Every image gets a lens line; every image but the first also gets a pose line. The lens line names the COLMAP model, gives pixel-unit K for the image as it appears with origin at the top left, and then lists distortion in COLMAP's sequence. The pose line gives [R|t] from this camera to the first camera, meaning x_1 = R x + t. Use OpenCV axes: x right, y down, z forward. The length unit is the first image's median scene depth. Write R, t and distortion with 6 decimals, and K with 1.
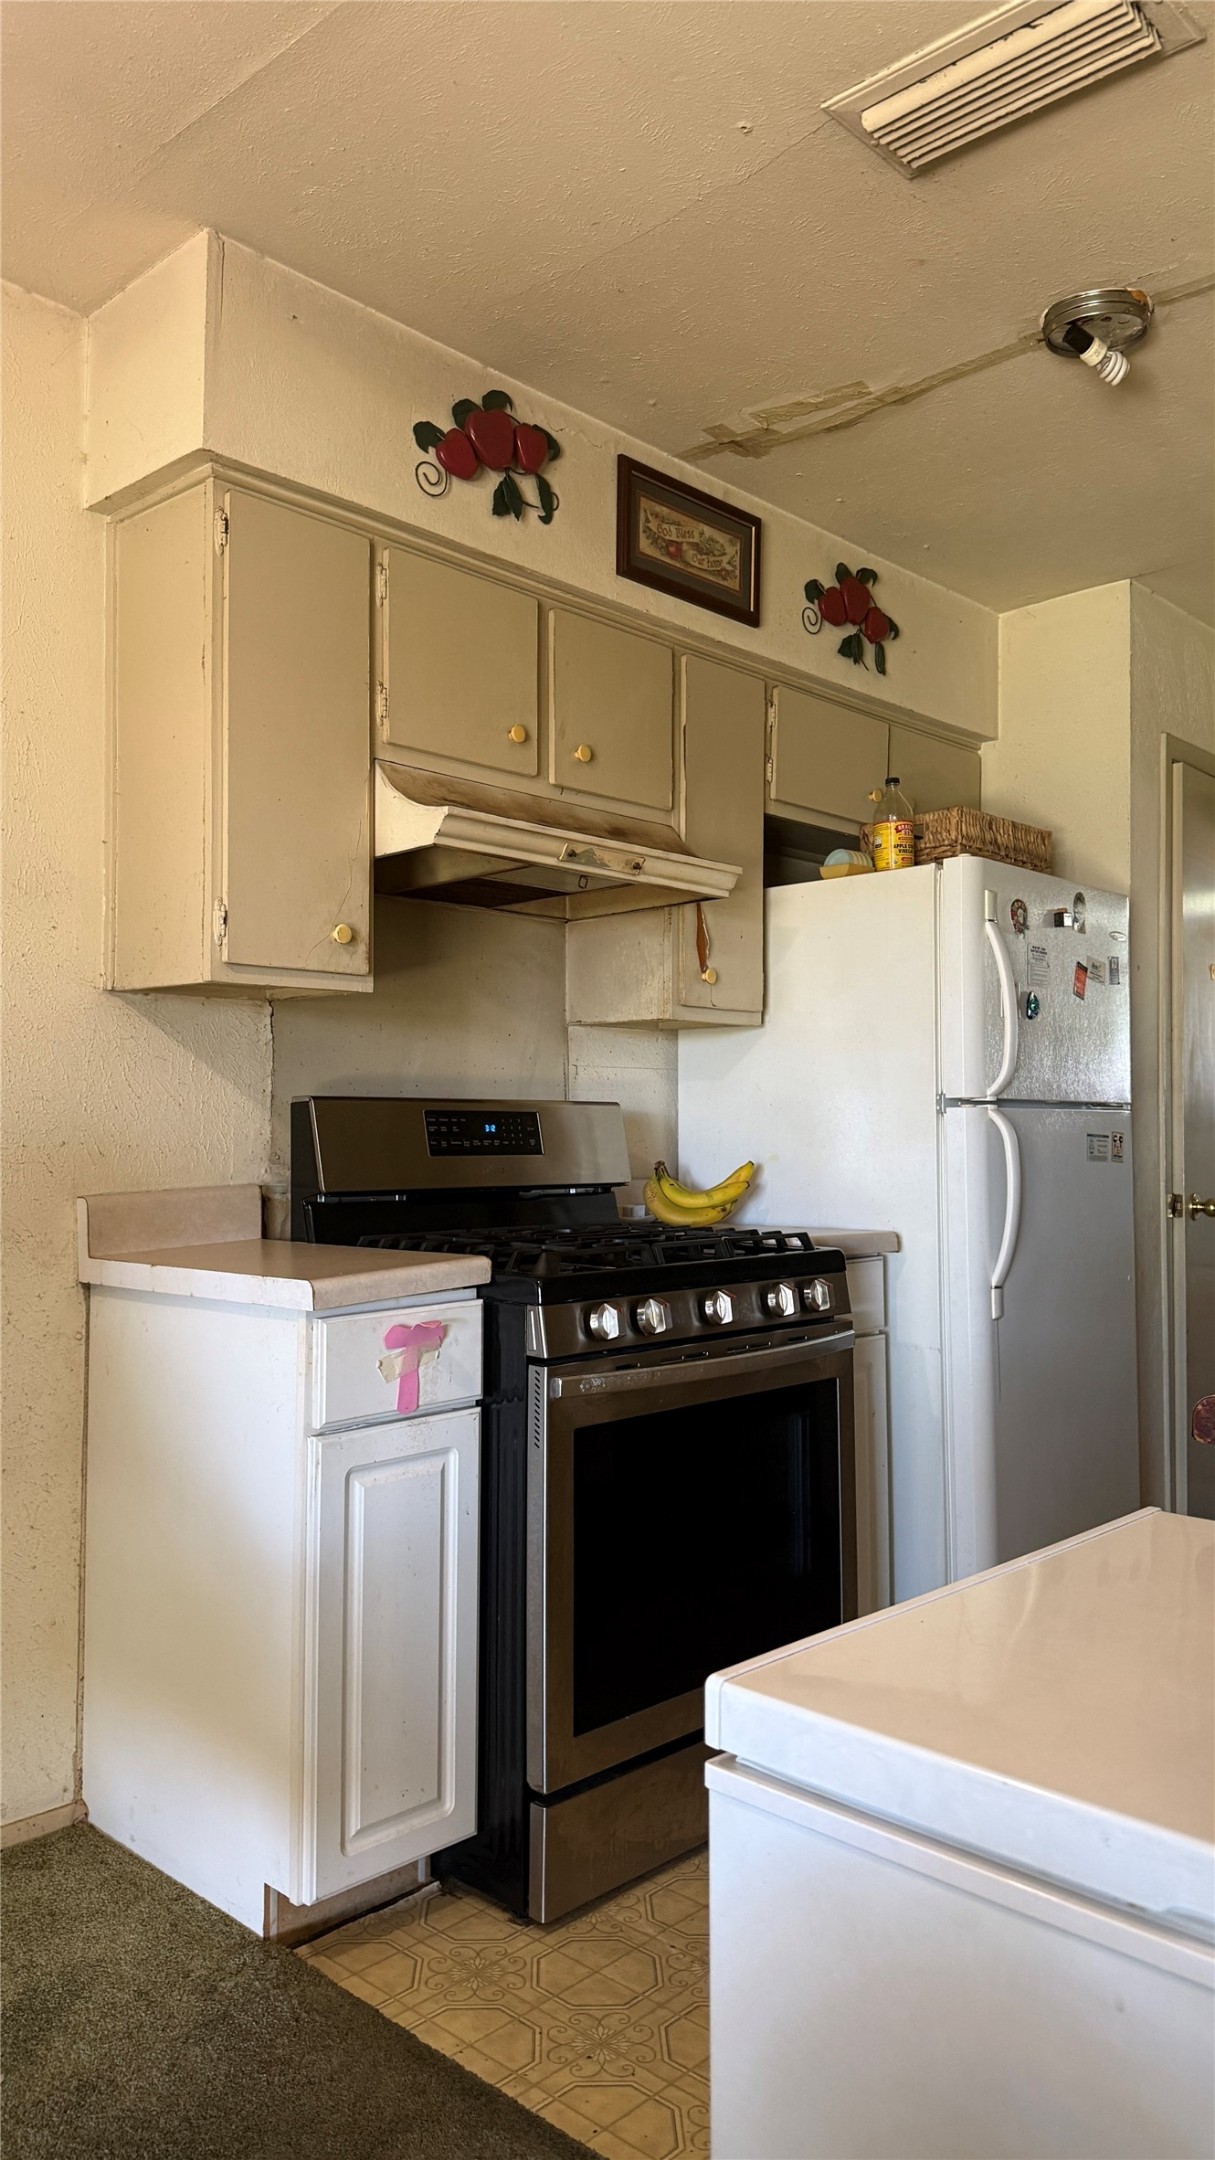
lens RADIAL K [[1503.1, 0, 619.0], [0, 1503.1, 1070.6], [0, 0, 1]] dist [0.048818, -0.070085]
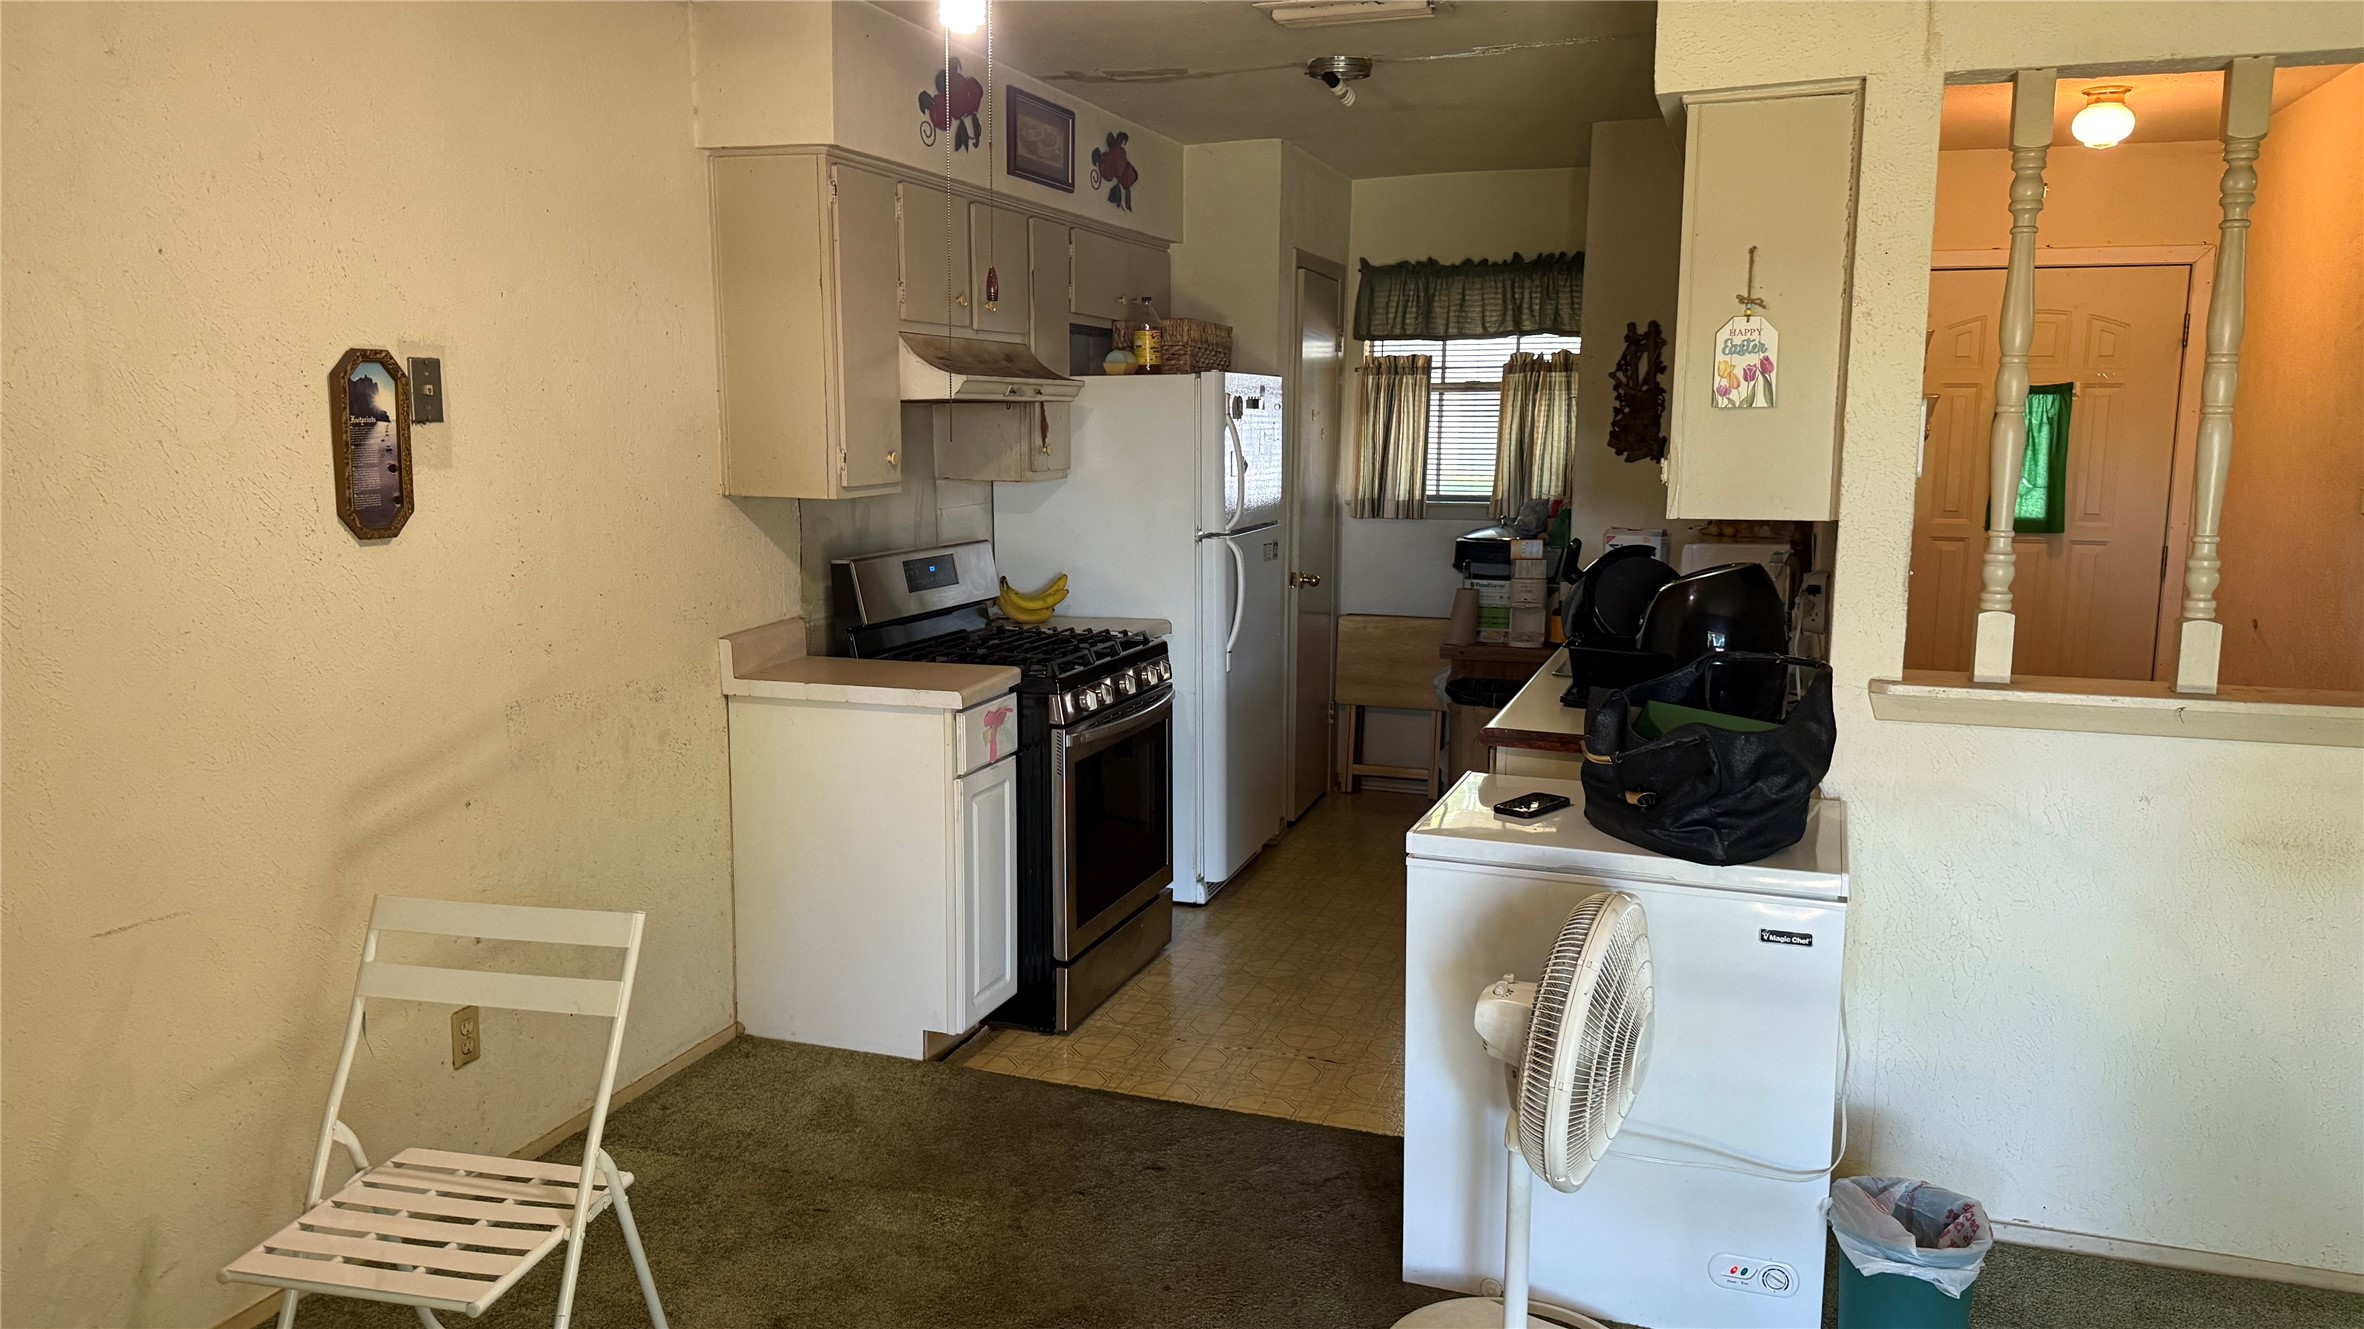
lens RADIAL K [[1645.1, 0, 1175.1], [0, 1645.1, 664.9], [0, 0, 1]] dist [0.048818, -0.070085]
pose [[0.913975, -0.062049, 0.400998, -0.575829], [-0.016130, 0.981902, 0.188700, -0.194896], [-0.405450, -0.178935, 0.896433, -0.605967]]
